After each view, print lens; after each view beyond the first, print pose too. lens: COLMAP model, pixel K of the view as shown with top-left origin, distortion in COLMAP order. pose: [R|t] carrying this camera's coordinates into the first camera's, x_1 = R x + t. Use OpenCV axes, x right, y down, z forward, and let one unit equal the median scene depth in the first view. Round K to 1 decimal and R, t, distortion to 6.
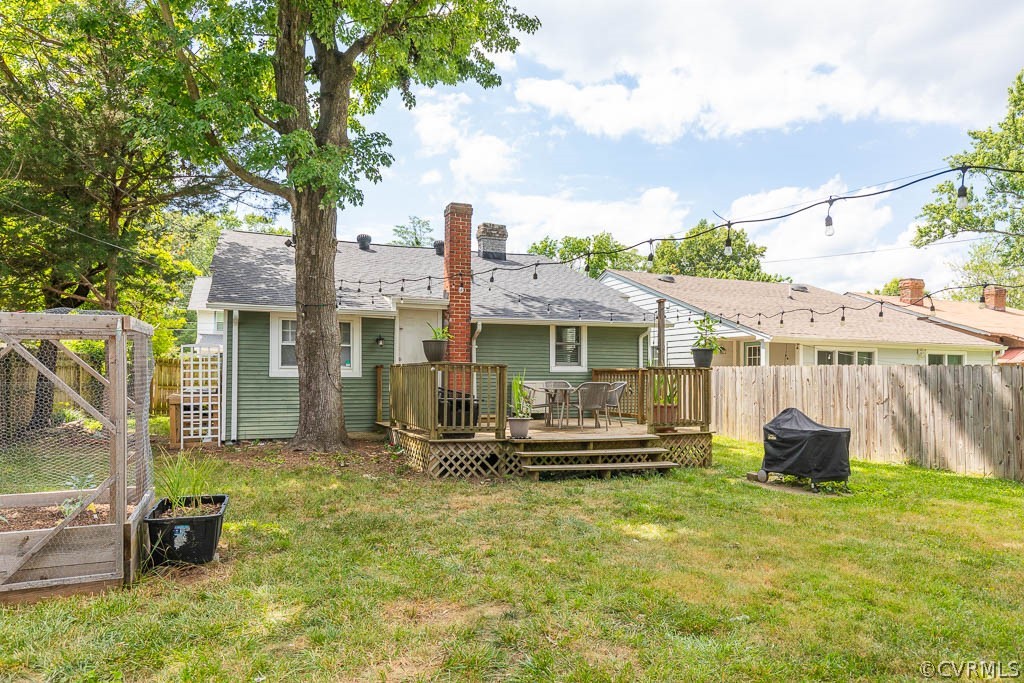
lens RADIAL K [[662.3, 0, 514.0], [0, 662.3, 369.2], [0, 0, 1]] dist [0.000750, 0.000308]
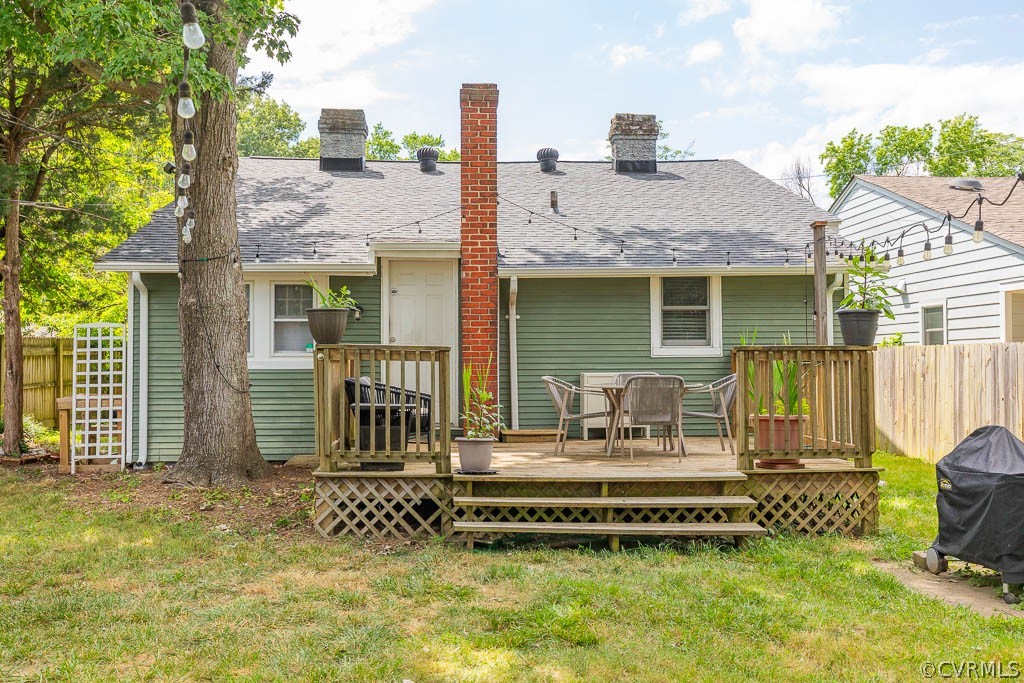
lens RADIAL K [[1021.2, 0, 512.0], [0, 1021.2, 341.5], [0, 0, 1]] dist [-0.002541, 0.010497]
pose [[0.946313, -0.014856, -0.322910, 0.281292], [0.011711, 0.999863, -0.011680, -0.000905], [0.323039, 0.007271, 0.946358, 0.133530]]
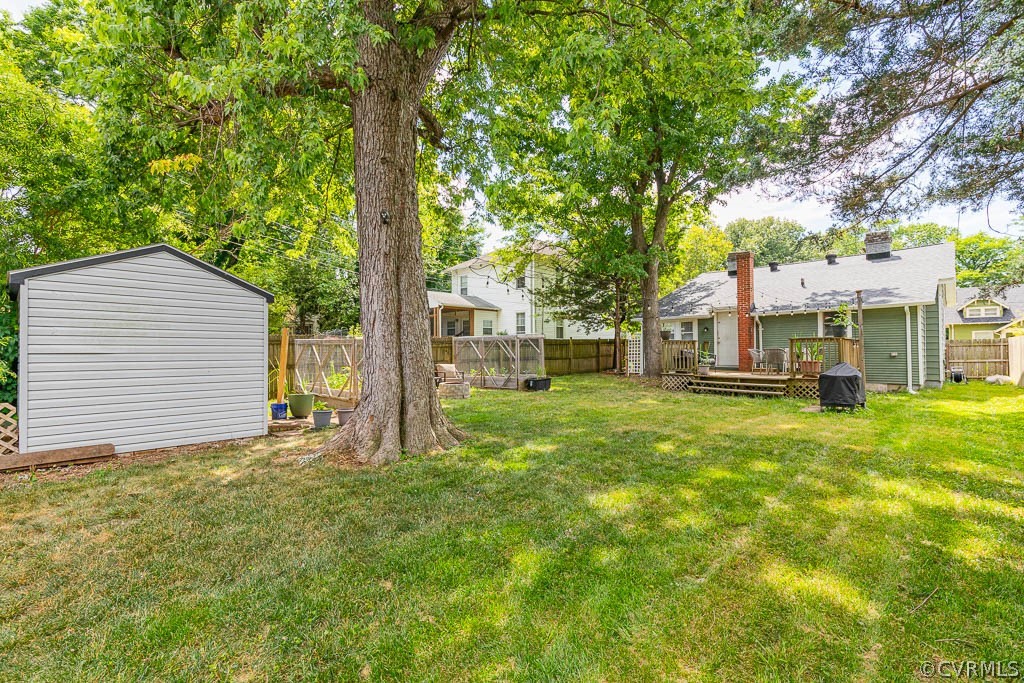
lens RADIAL K [[495.1, 0, 512.0], [0, 495.1, 341.5], [0, 0, 1]] dist [0.000490, -0.000372]
pose [[0.424239, -0.024815, -0.905210, 1.003494], [0.016254, 0.999672, -0.019786, 0.016439], [0.905404, -0.006320, 0.424503, -0.190806]]
